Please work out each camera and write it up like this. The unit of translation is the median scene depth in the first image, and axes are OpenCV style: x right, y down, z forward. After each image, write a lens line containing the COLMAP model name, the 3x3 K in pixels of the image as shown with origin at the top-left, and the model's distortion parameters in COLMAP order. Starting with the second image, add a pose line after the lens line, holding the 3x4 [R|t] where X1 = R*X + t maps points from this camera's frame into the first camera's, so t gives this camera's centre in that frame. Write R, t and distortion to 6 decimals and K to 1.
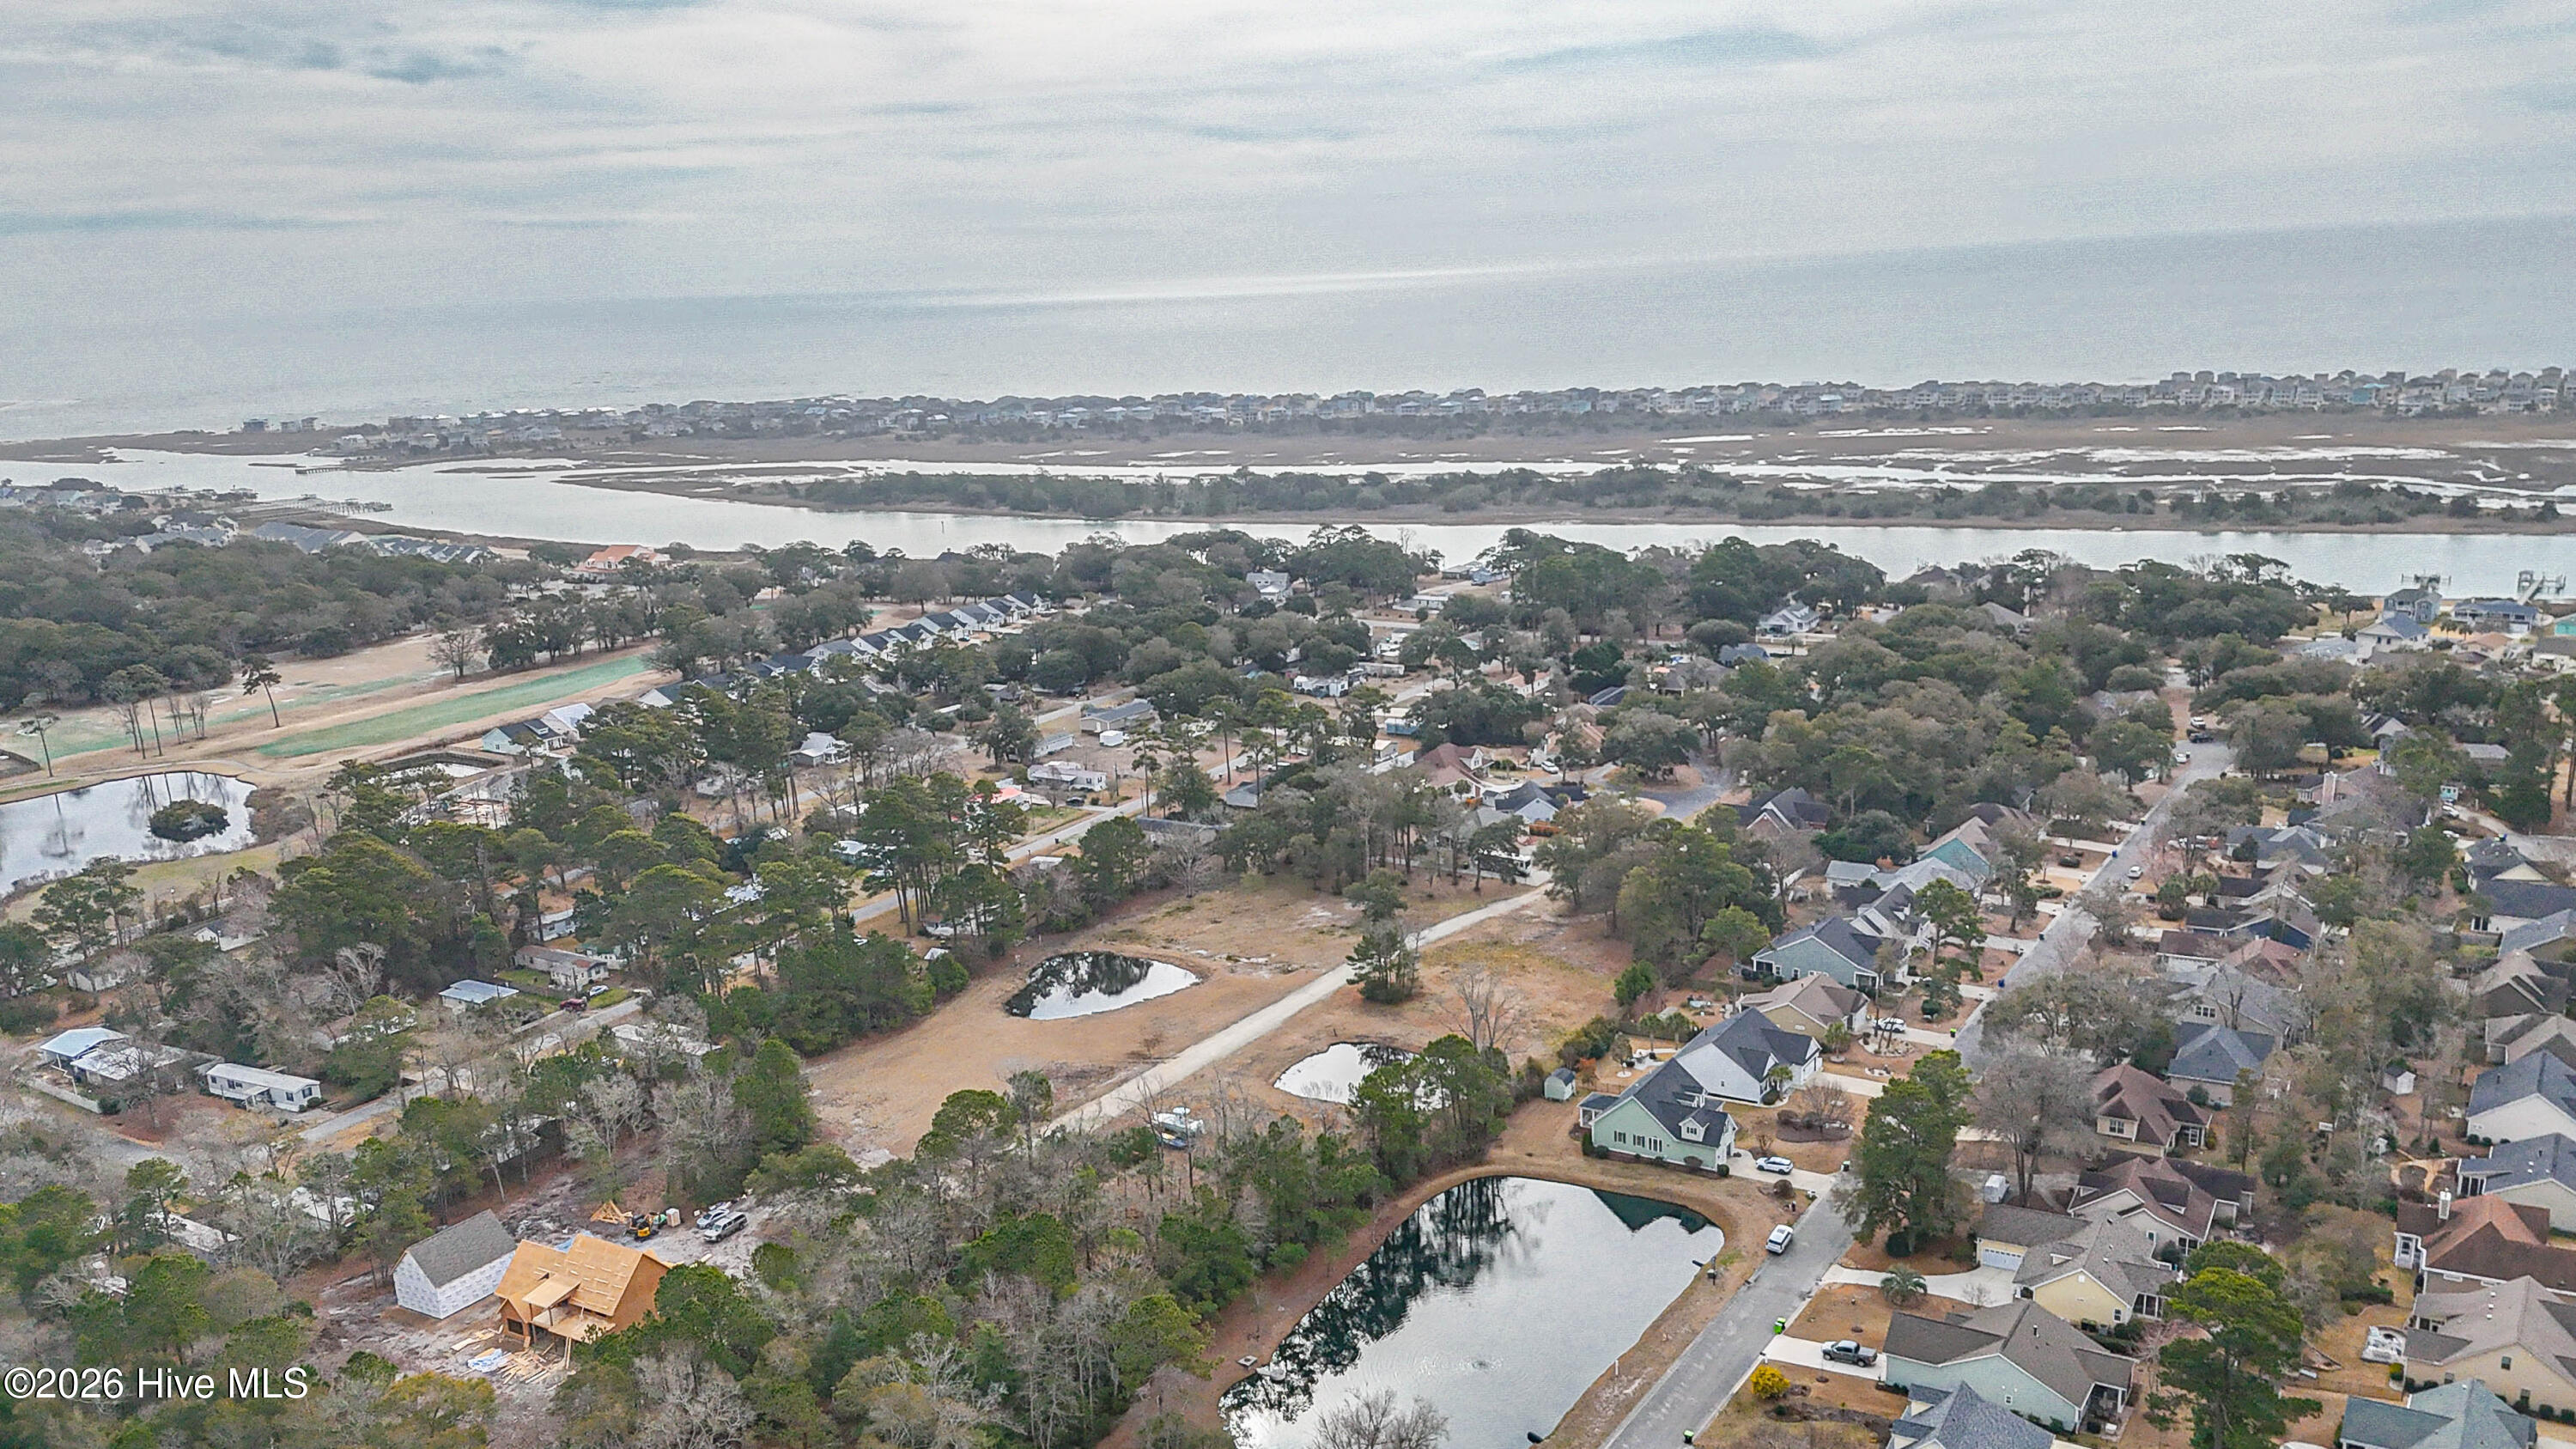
lens RADIAL K [[2041.1, 0, 1280.5], [0, 2041.1, 877.0], [0, 0, 1]] dist [0.030879, -0.012327]
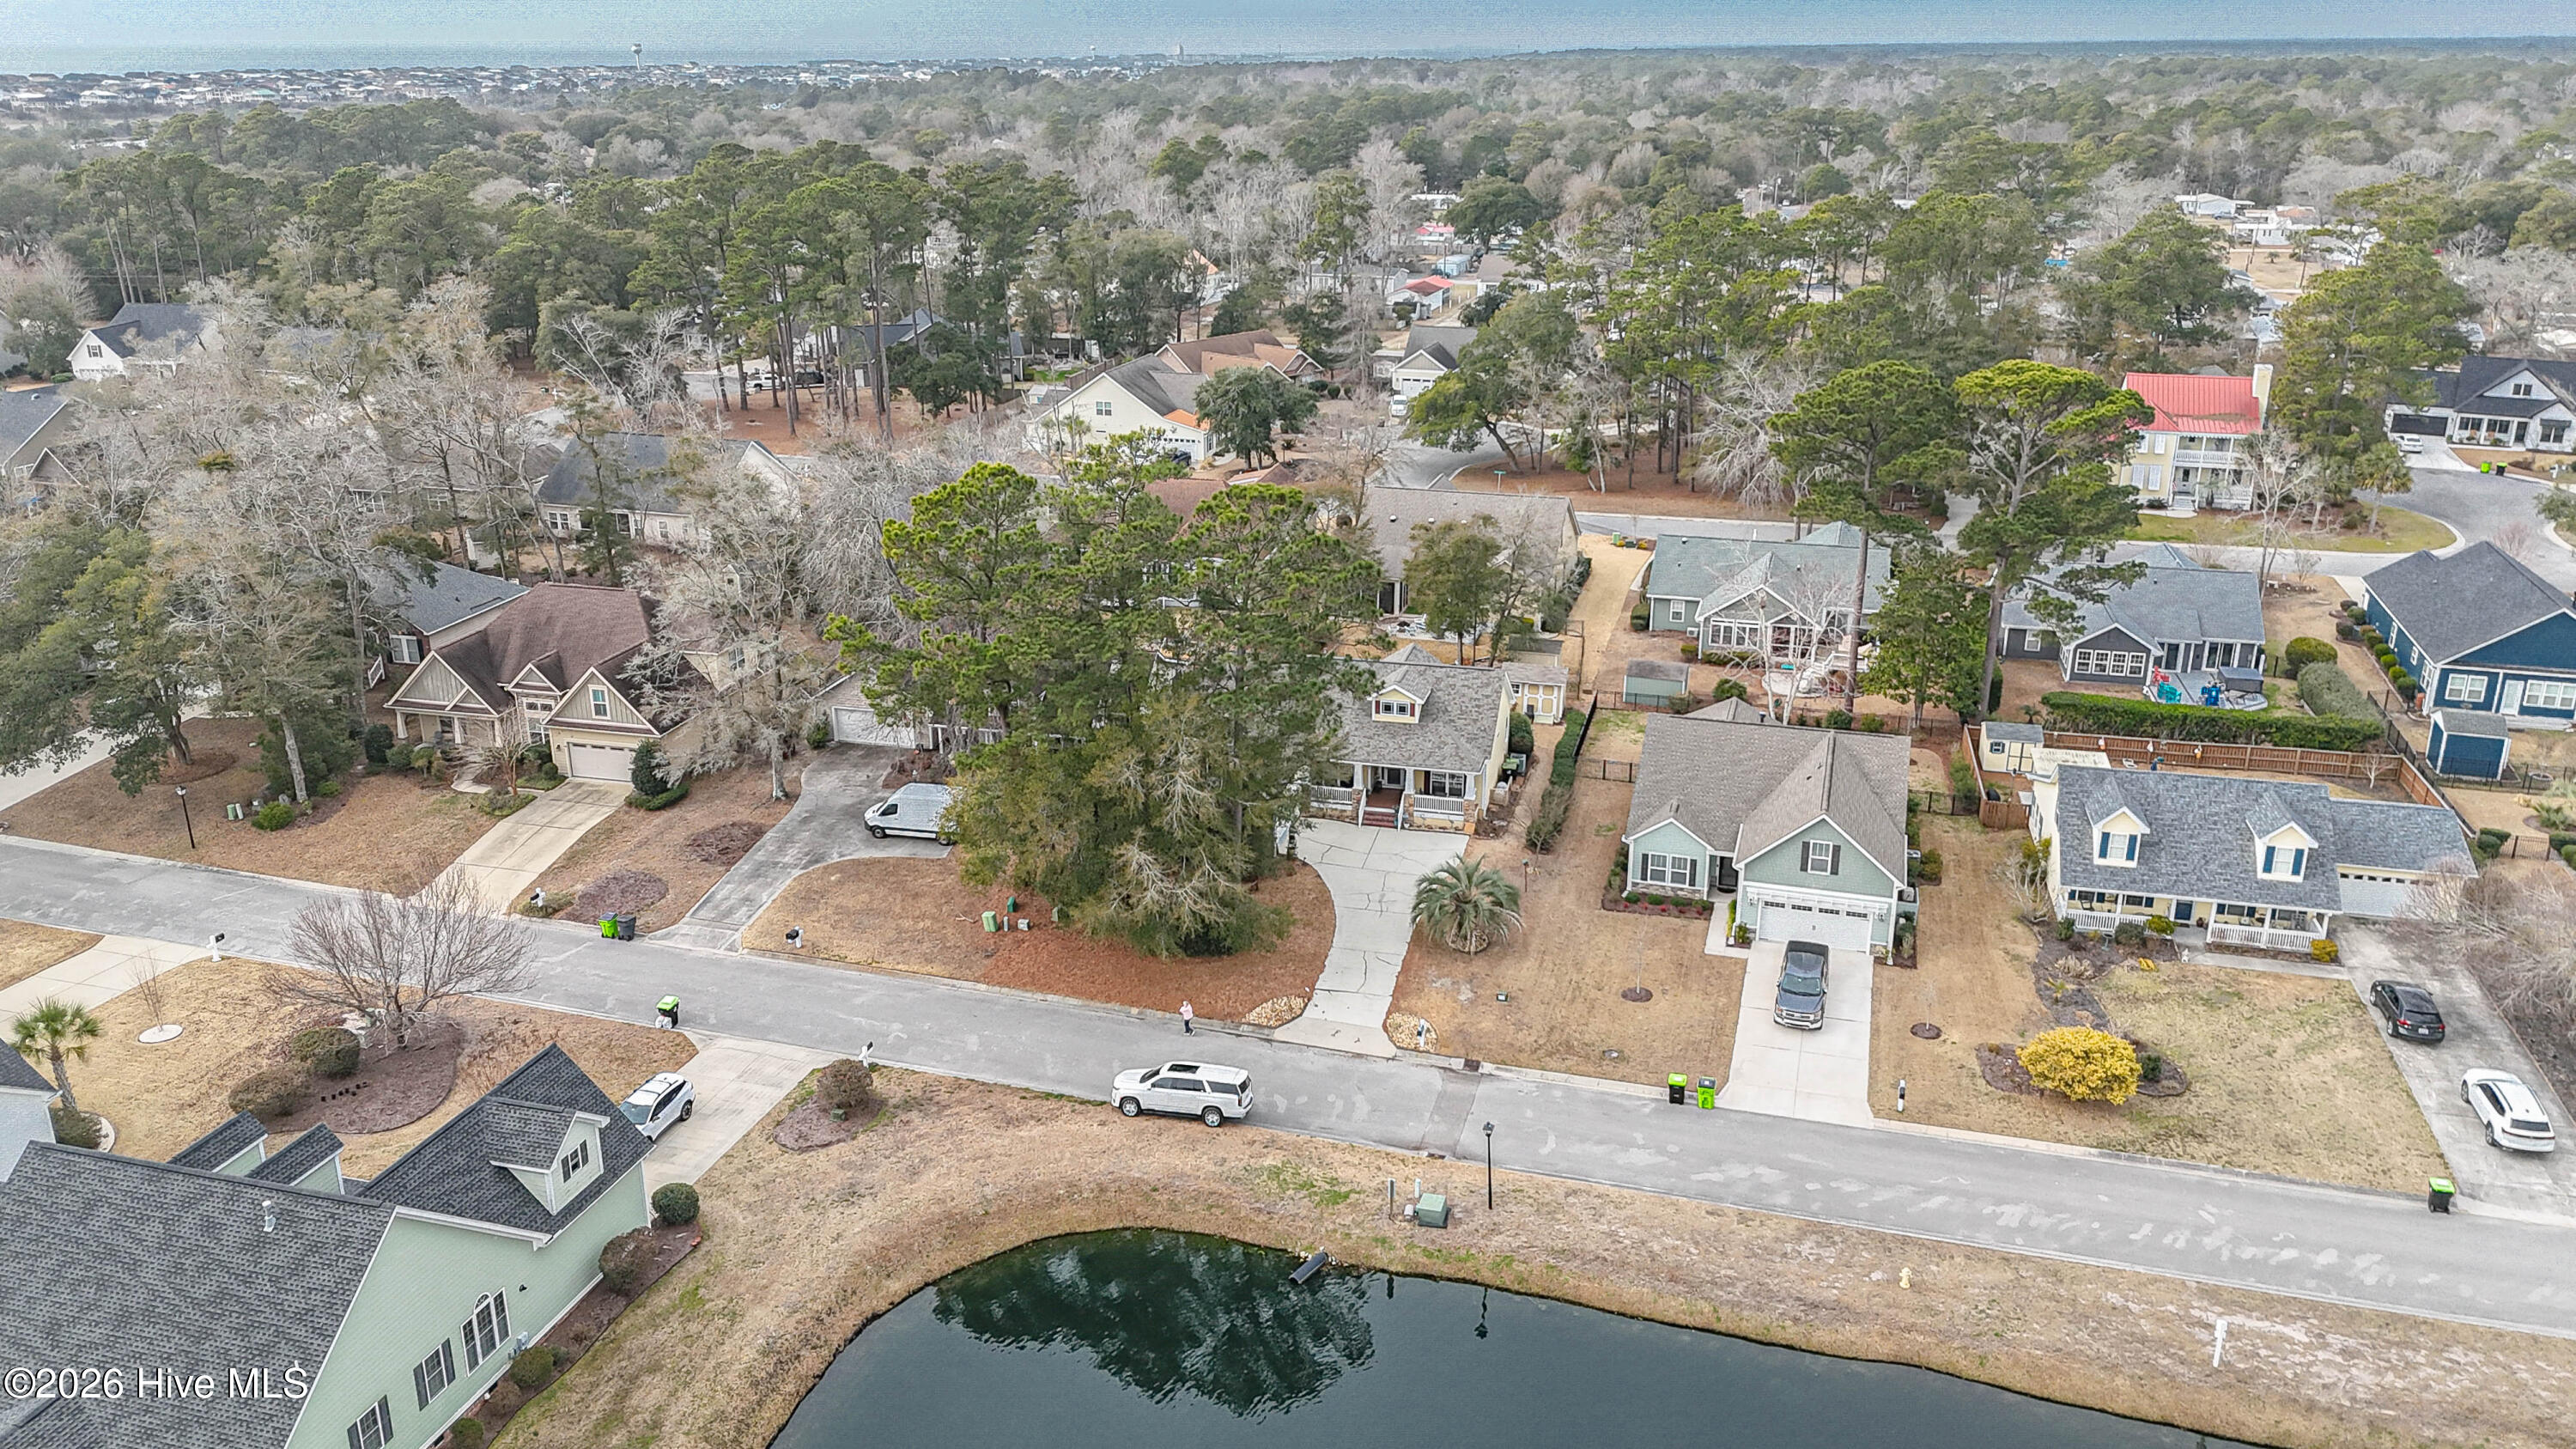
lens RADIAL K [[1862.0, 0, 1298.5], [0, 1862.0, 711.4], [0, 0, 1]] dist [0.099951, -0.118390]
pose [[-0.269310, -0.281385, 0.921029, -0.011113], [0.280733, 0.891891, 0.354569, 0.005945], [-0.921228, 0.354052, -0.161201, 0.385813]]
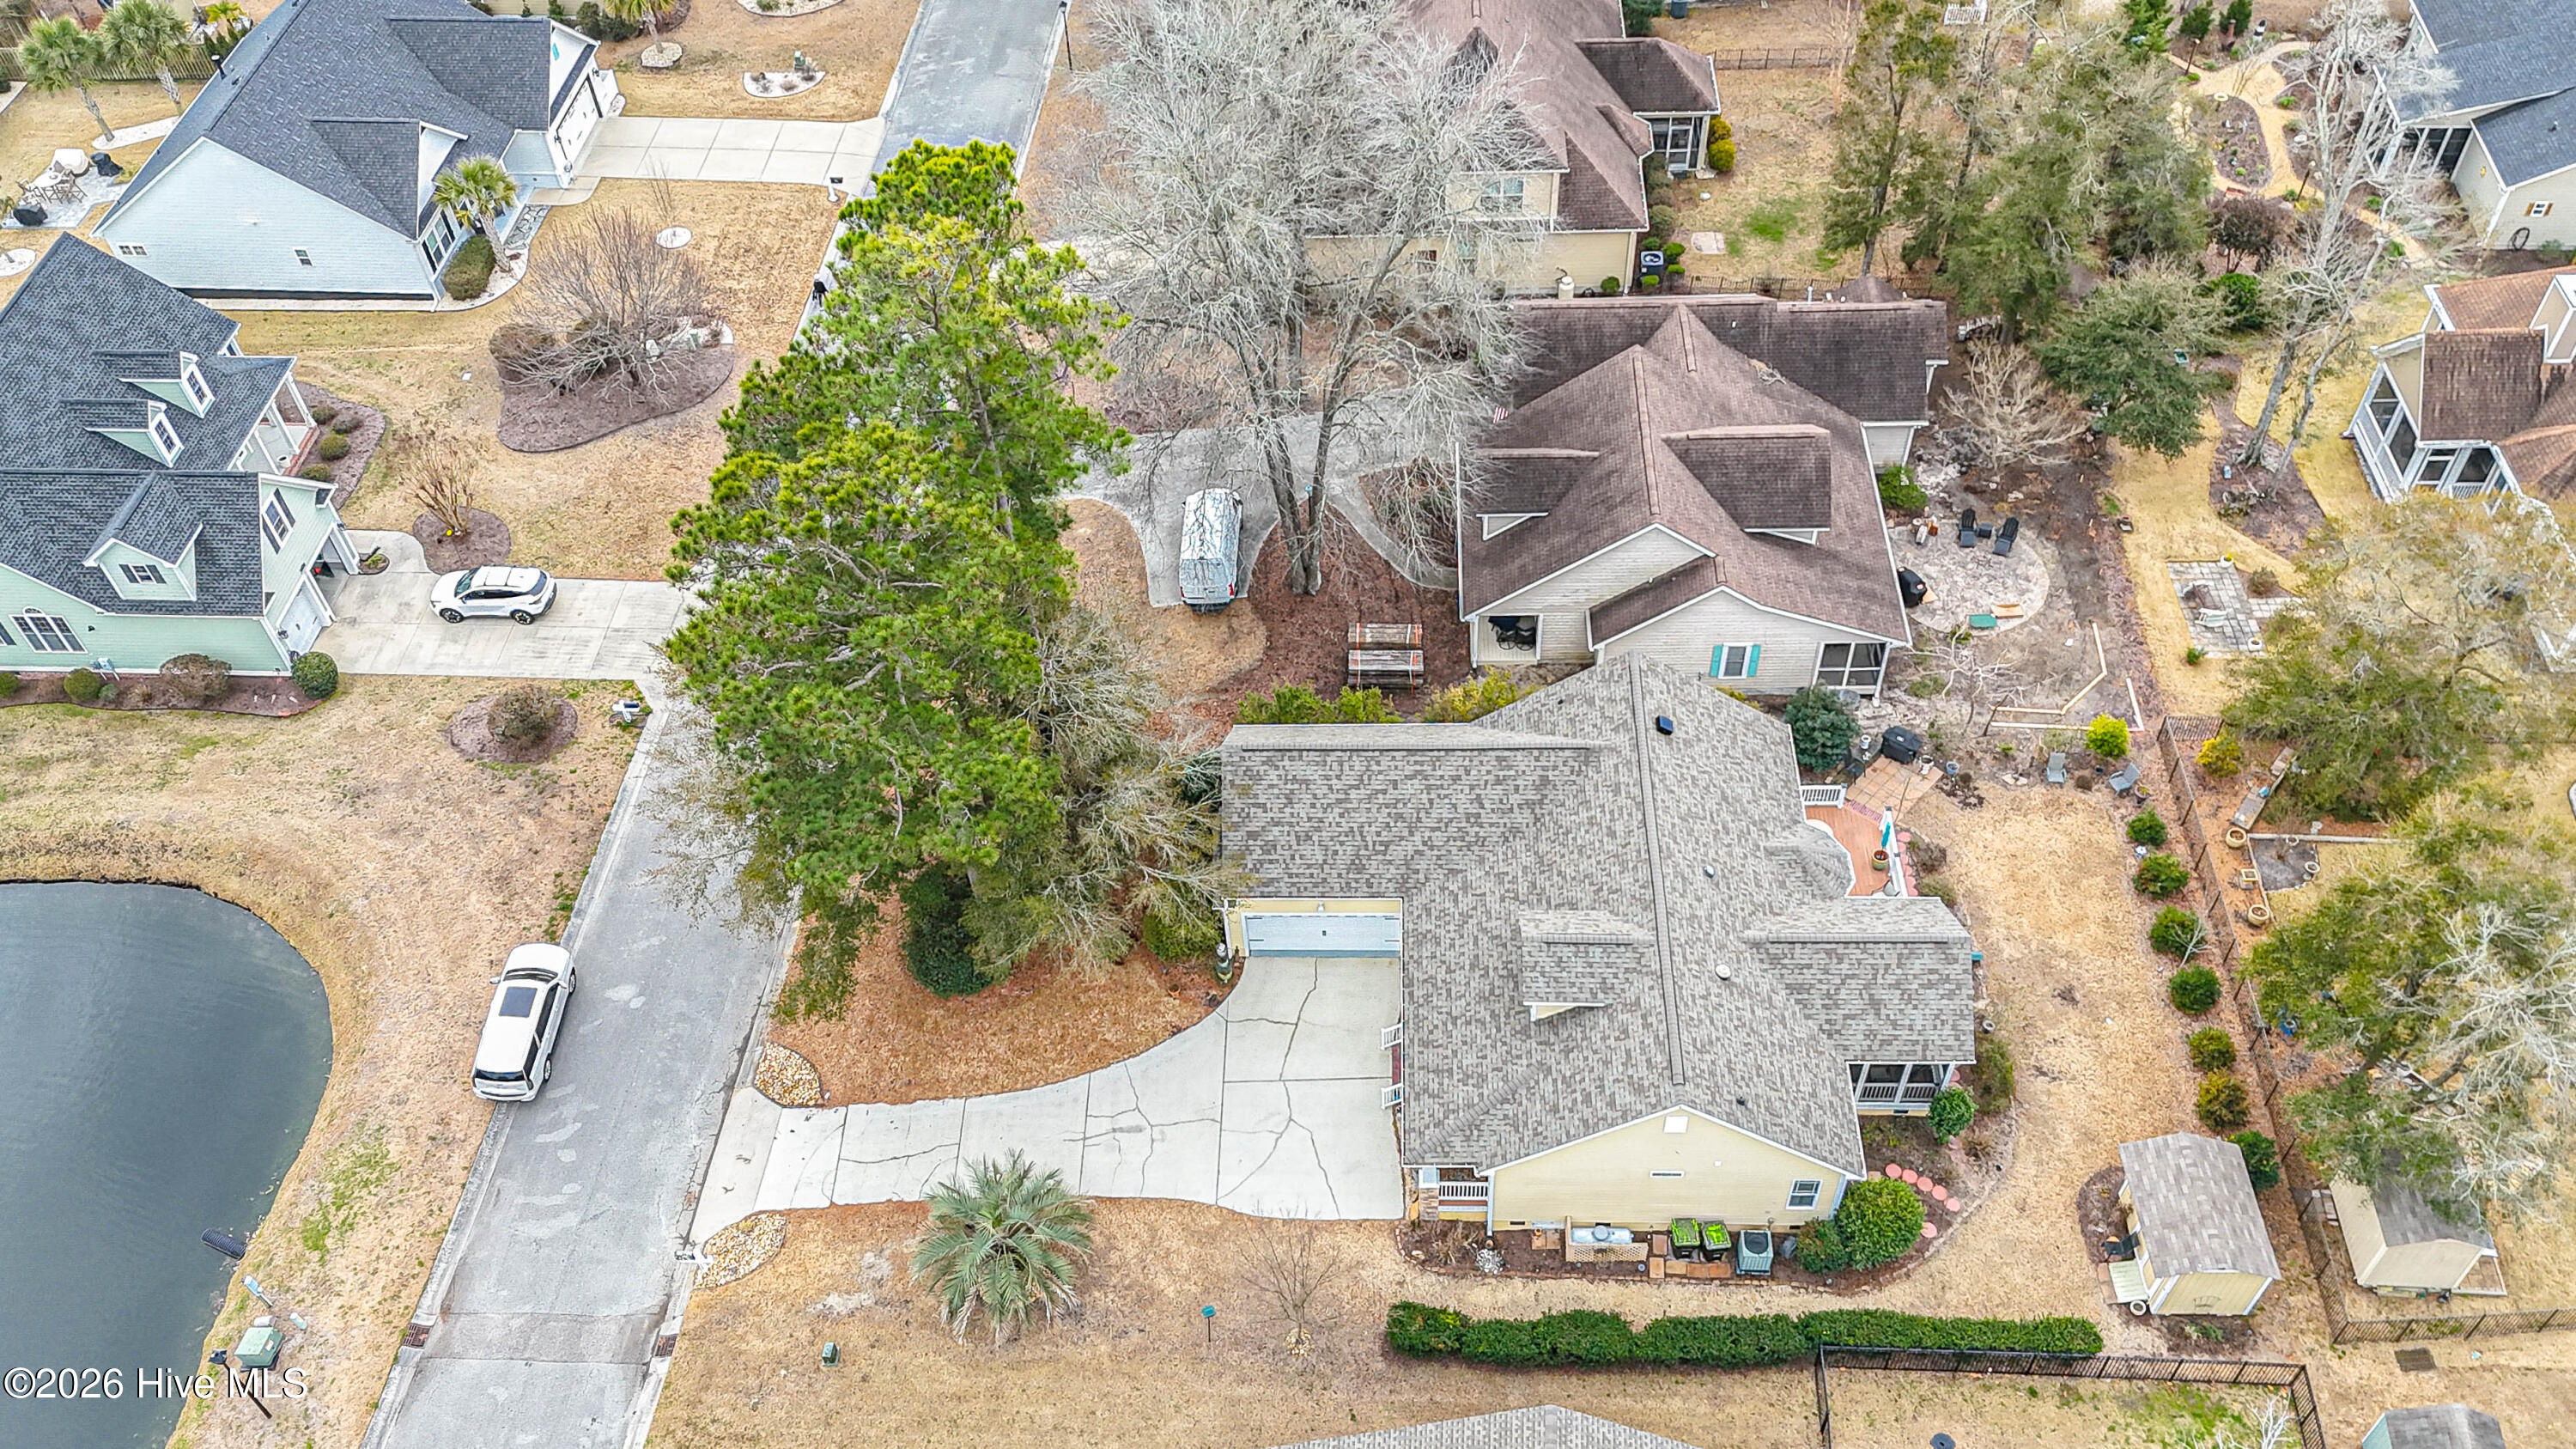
lens RADIAL K [[2041.1, 0, 1280.5], [0, 2041.1, 877.0], [0, 0, 1]] dist [0.030879, -0.012327]
pose [[0.883962, -0.360256, 0.298038, 0.098670], [0.142505, 0.814695, 0.562108, 0.010129], [-0.445313, -0.454410, 0.771497, 0.290297]]
